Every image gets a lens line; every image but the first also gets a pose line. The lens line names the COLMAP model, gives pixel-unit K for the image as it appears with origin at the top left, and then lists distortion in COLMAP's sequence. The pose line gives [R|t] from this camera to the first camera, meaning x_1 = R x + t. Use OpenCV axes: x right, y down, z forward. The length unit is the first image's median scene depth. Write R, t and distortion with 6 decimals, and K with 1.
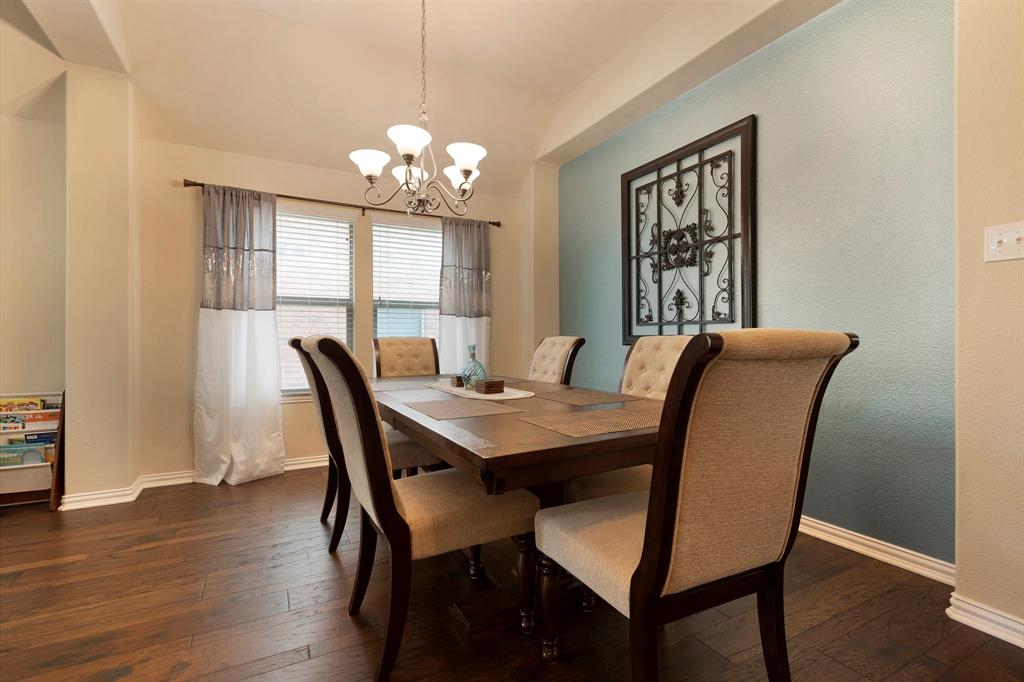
lens RADIAL K [[480.8, 0, 508.7], [0, 480.8, 337.2], [0, 0, 1]] dist [0.003896, -0.001589]
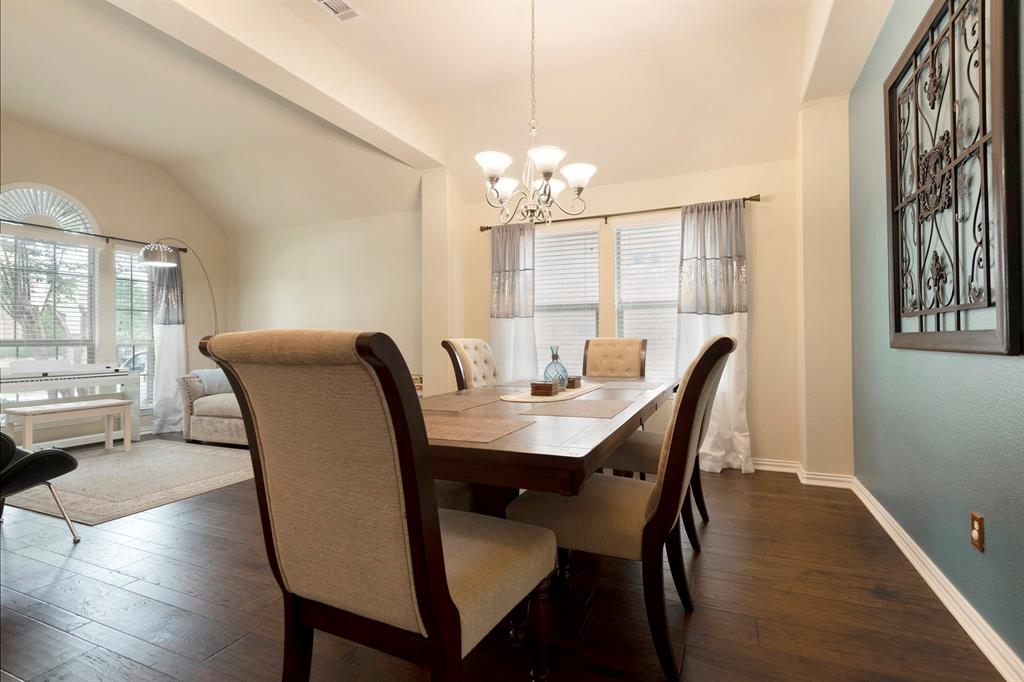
lens RADIAL K [[480.8, 0, 513.7], [0, 480.8, 338.7], [0, 0, 1]] dist [0.003896, -0.001589]
pose [[0.602459, -0.007162, -0.798118, 0.461836], [0.005281, 0.999974, -0.004988, 0.004792], [0.798133, -0.001210, 0.602480, 0.221667]]
